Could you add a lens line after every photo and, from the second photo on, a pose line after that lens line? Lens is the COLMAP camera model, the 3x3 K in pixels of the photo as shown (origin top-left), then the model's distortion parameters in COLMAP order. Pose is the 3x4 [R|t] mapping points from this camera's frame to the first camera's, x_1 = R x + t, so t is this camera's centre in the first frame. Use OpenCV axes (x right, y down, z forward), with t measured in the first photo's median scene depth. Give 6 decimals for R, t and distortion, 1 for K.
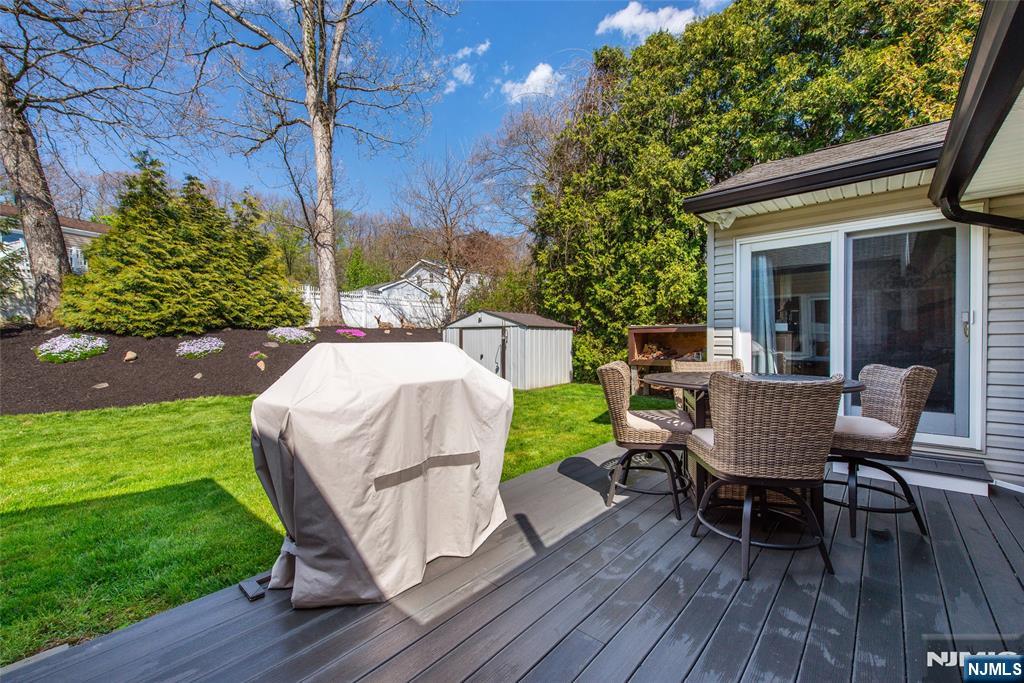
lens RADIAL K [[408.5, 0, 510.2], [0, 408.5, 345.0], [0, 0, 1]] dist [0.011071, -0.007257]
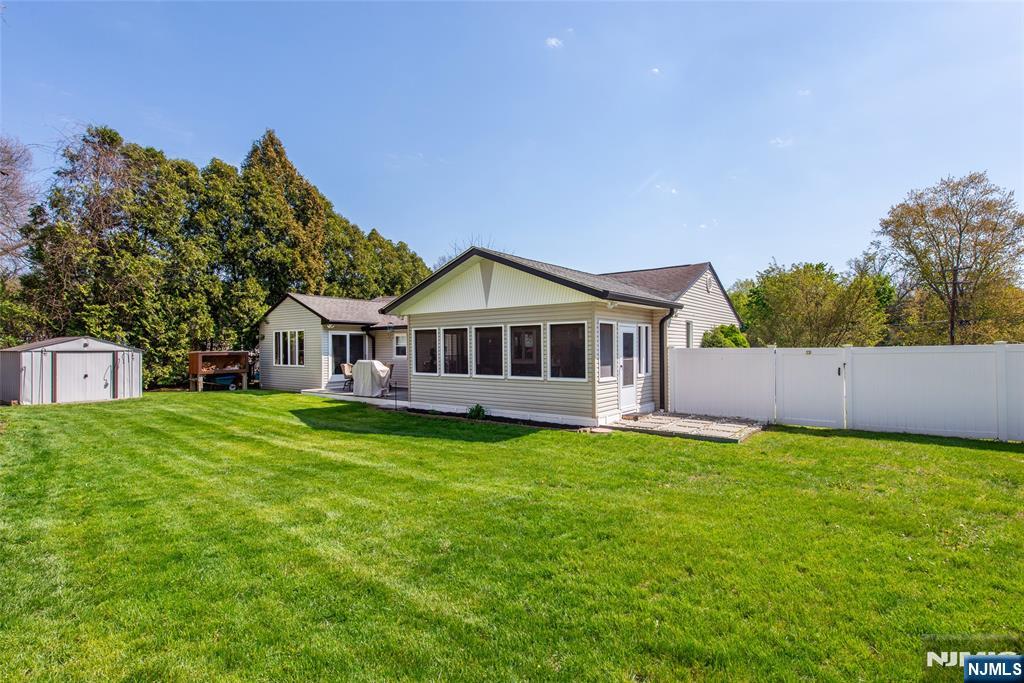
lens RADIAL K [[503.4, 0, 507.8], [0, 503.4, 344.6], [0, 0, 1]] dist [0.001802, 0.000022]
pose [[-0.052631, 0.010055, 0.998563, -1.636617], [0.023329, 0.999689, -0.008837, -0.021763], [-0.998342, 0.022830, -0.052849, -0.148636]]
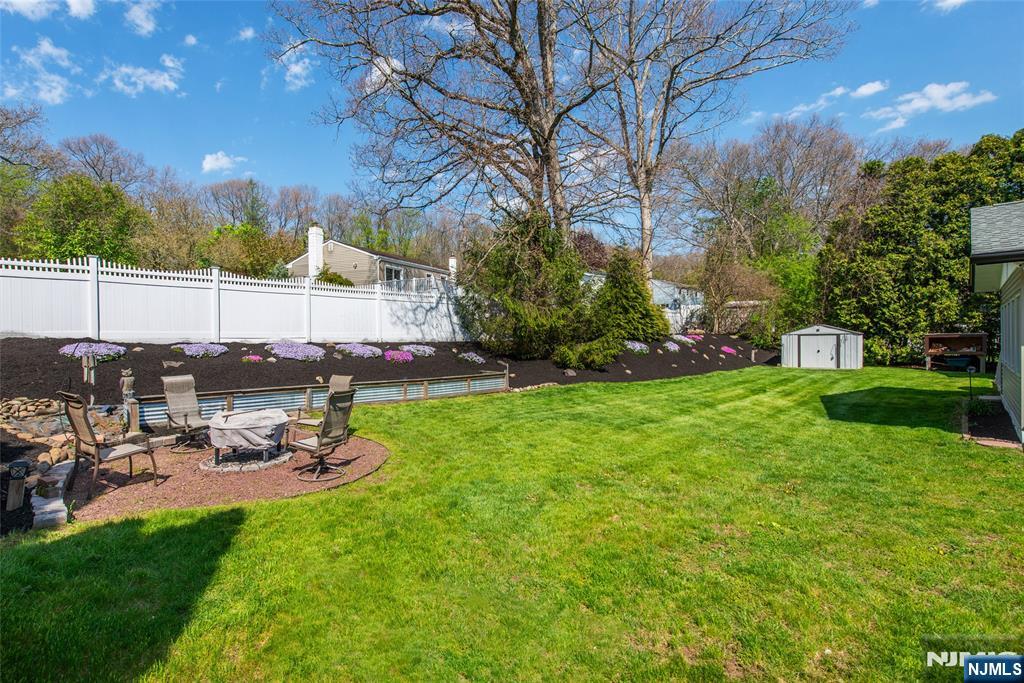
lens RADIAL K [[474.6, 0, 512.0], [0, 474.6, 341.5], [0, 0, 1]] dist [0.001737, 0.000252]
pose [[0.998213, -0.008858, -0.059088, -1.289638], [0.008172, 0.999896, -0.011844, 0.000559], [0.059187, 0.011340, 0.998182, -1.131249]]
